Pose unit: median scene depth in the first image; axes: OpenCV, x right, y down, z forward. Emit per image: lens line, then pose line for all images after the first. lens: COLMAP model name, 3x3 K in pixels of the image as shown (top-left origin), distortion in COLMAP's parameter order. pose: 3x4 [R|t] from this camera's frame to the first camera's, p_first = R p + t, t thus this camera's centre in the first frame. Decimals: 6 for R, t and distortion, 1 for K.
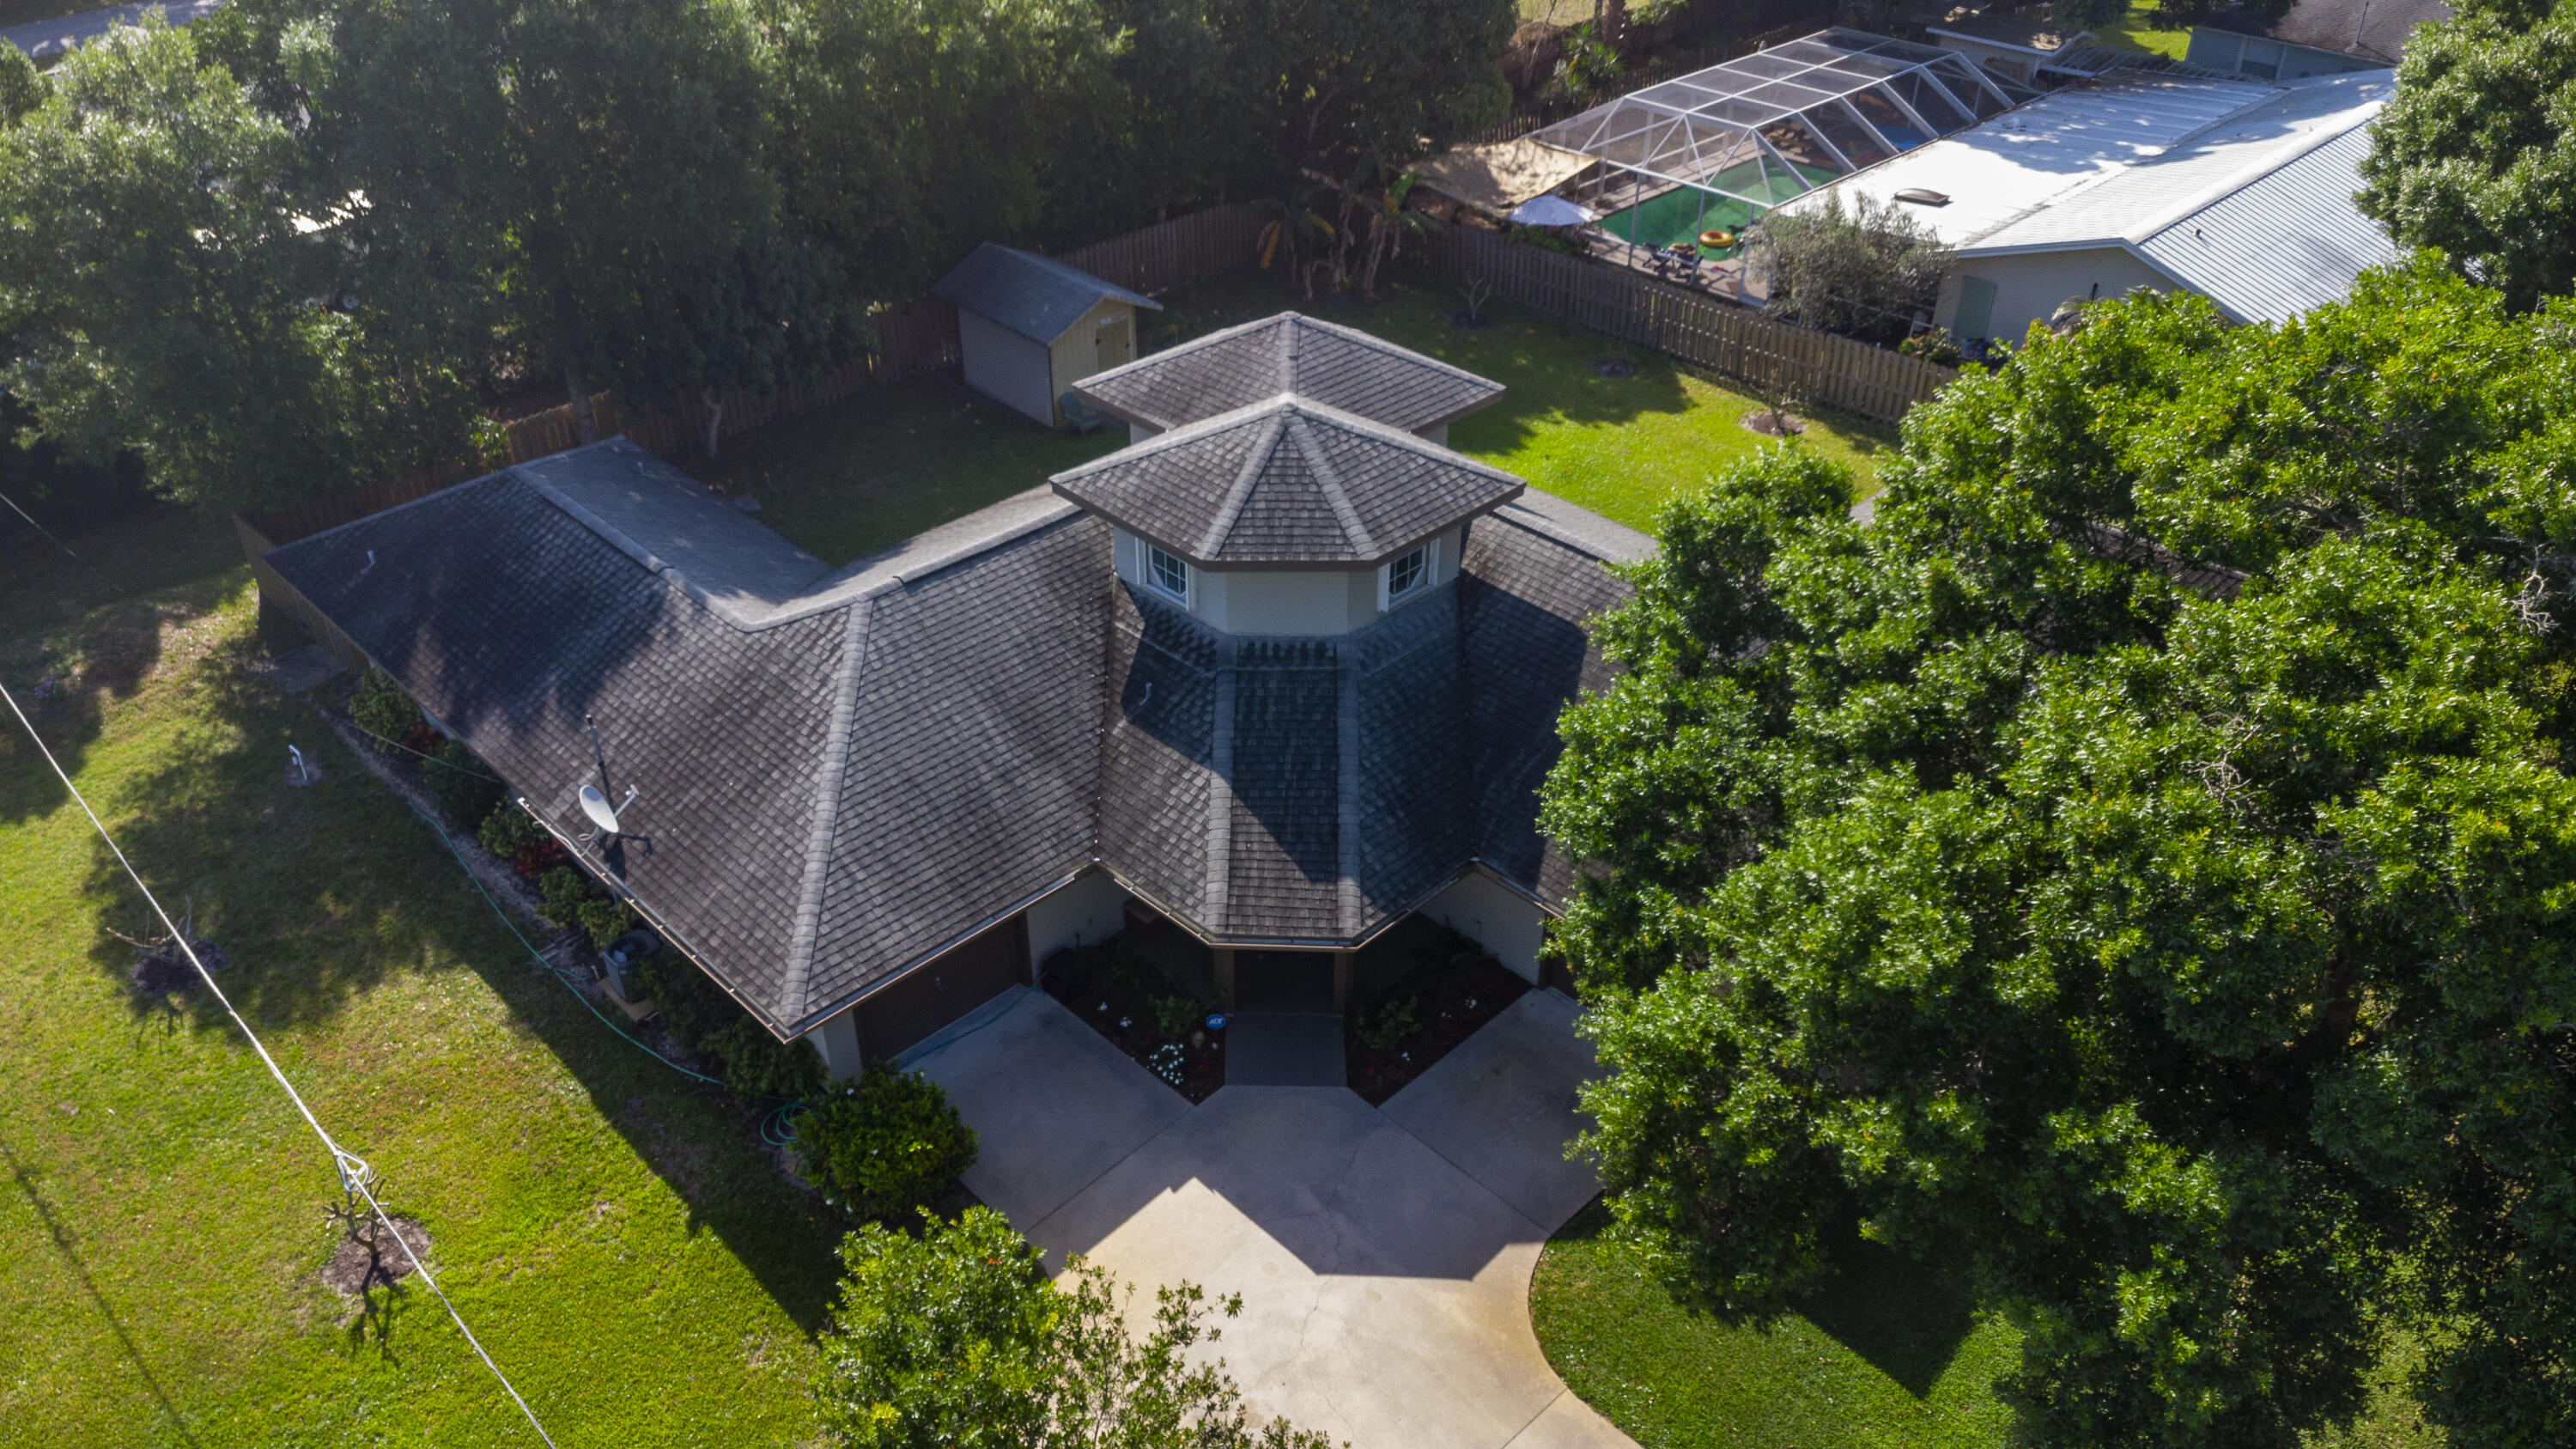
lens RADIAL K [[1842.7, 0, 1288.0], [0, 1842.7, 724.5], [0, 0, 1]] dist [-0.058863, -0.000771]
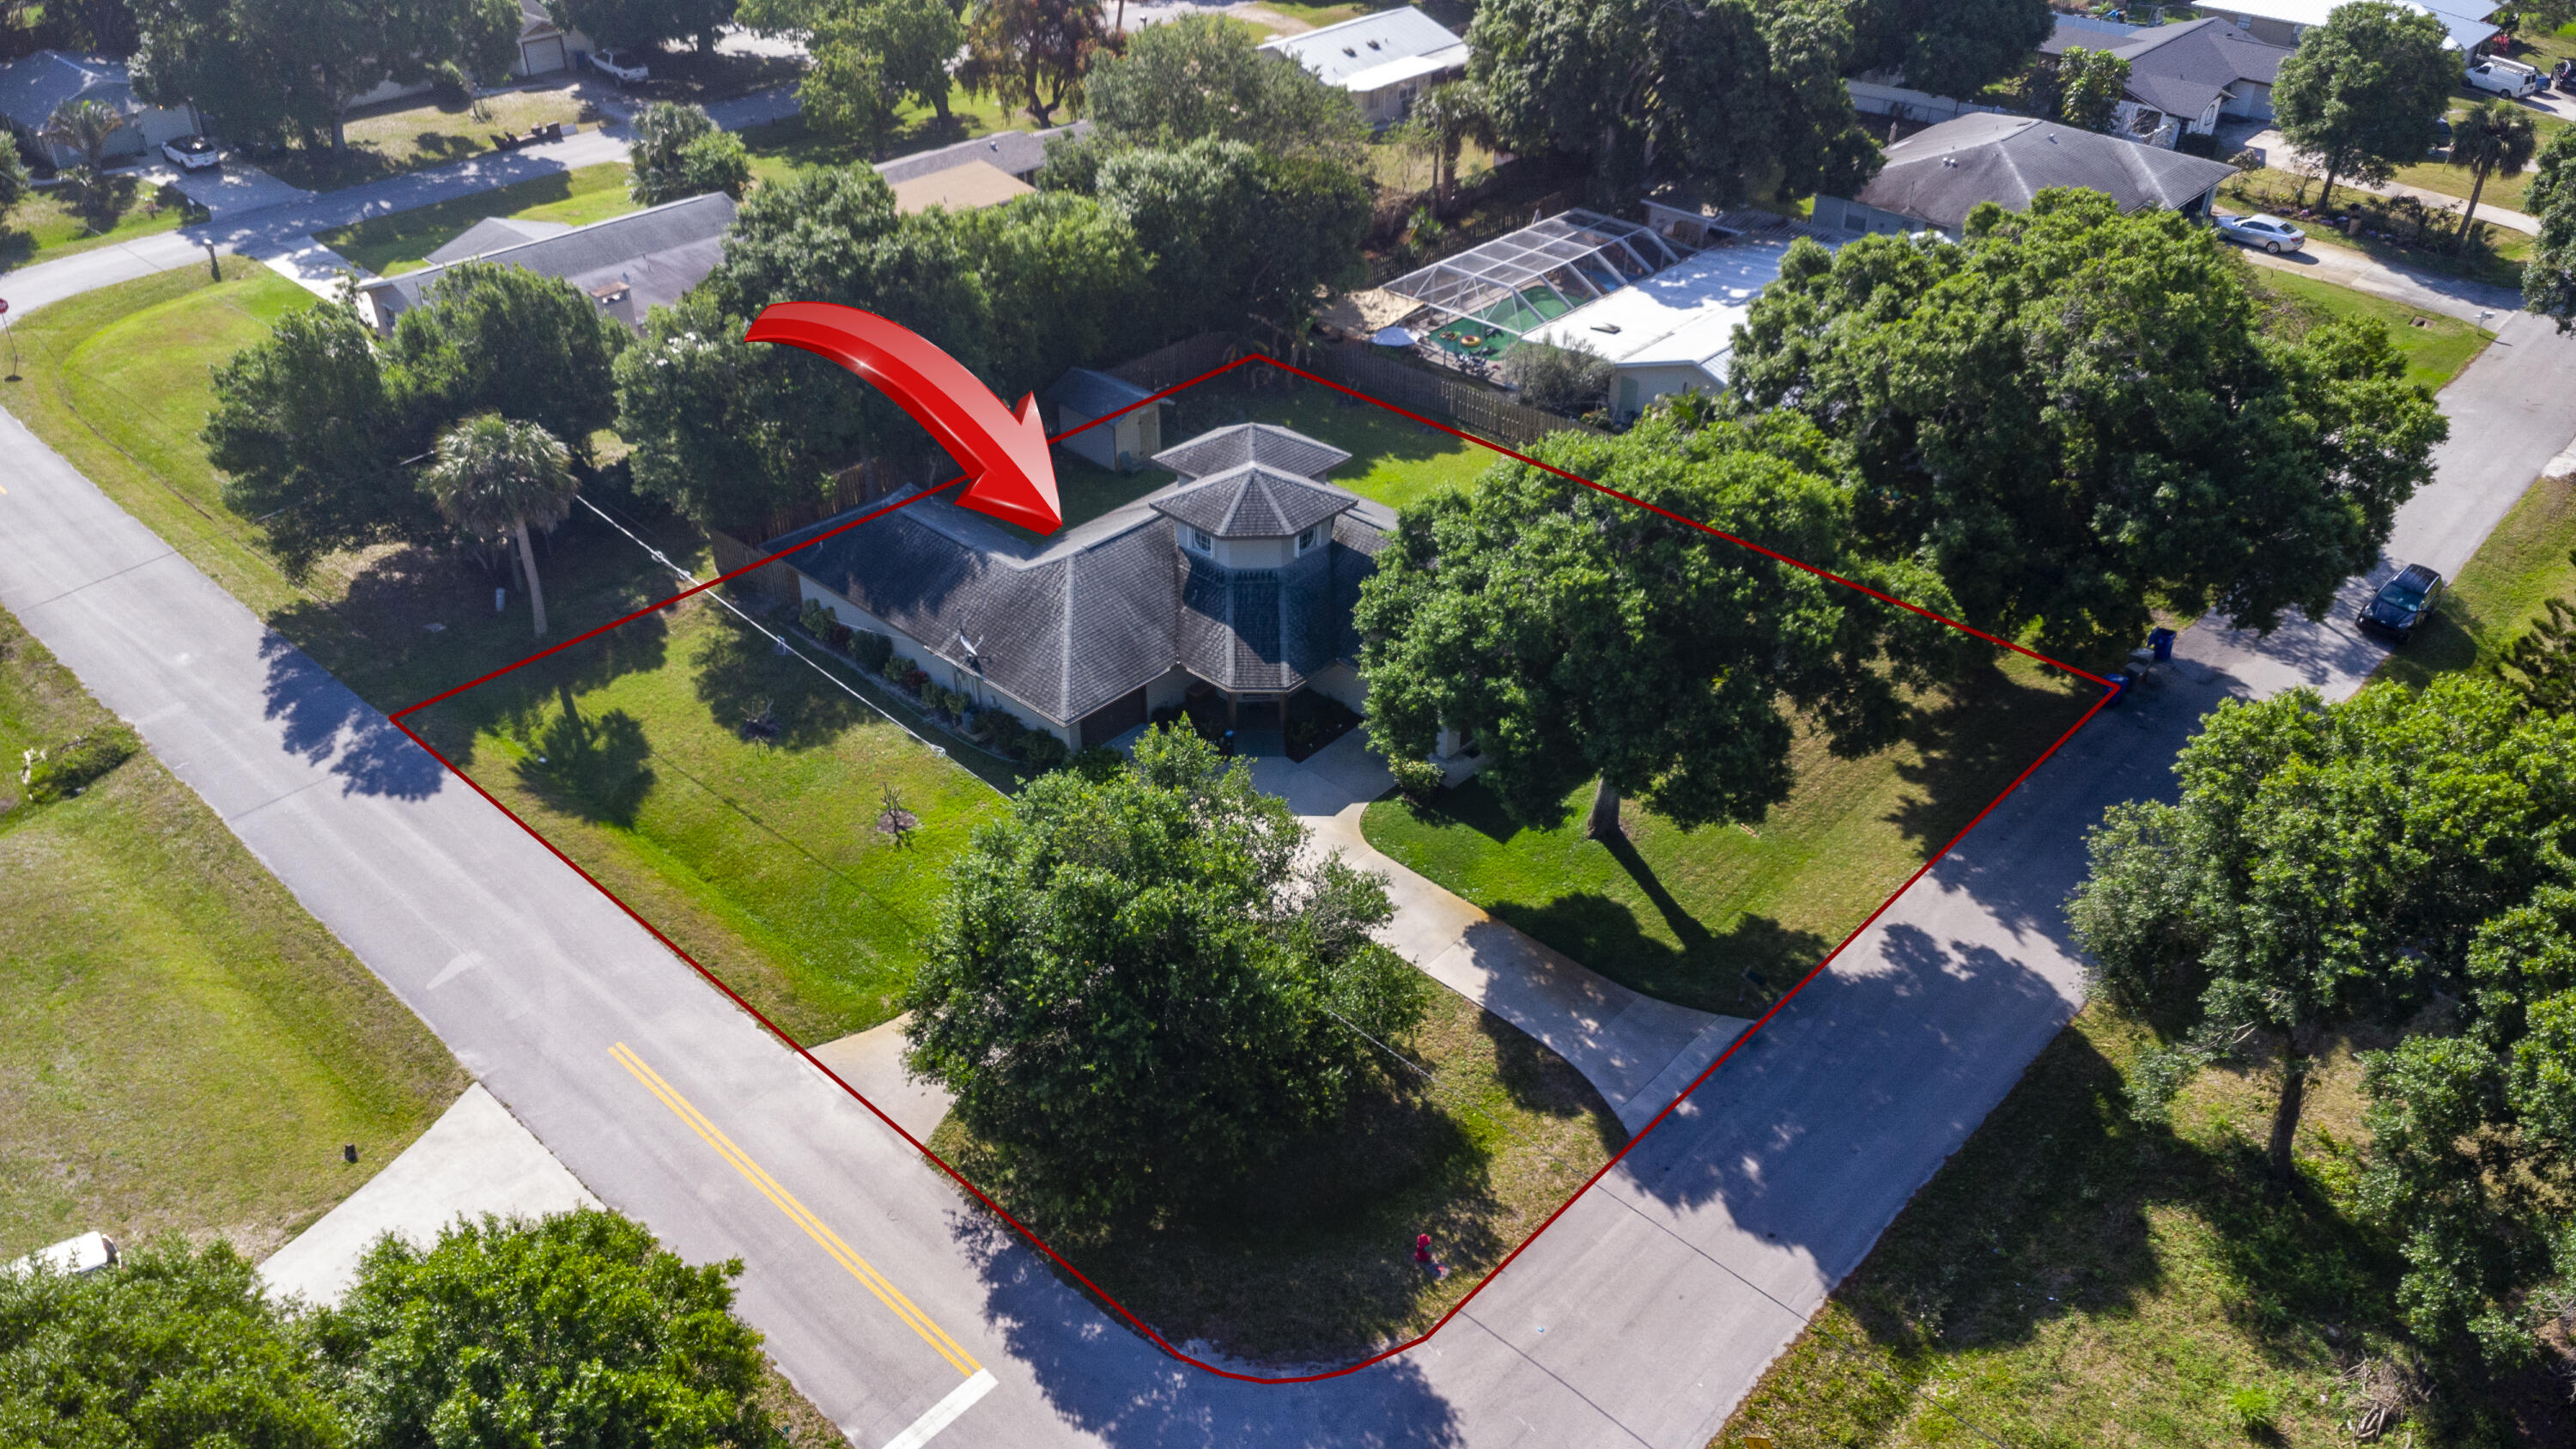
lens RADIAL K [[1842.7, 0, 1288.0], [0, 1842.7, 724.5], [0, 0, 1]] dist [-0.058863, -0.000771]
pose [[0.999039, -0.024701, 0.036208, -0.047314], [0.024847, 0.999685, -0.003587, 0.153941], [-0.036108, 0.004483, 0.999338, -1.281692]]
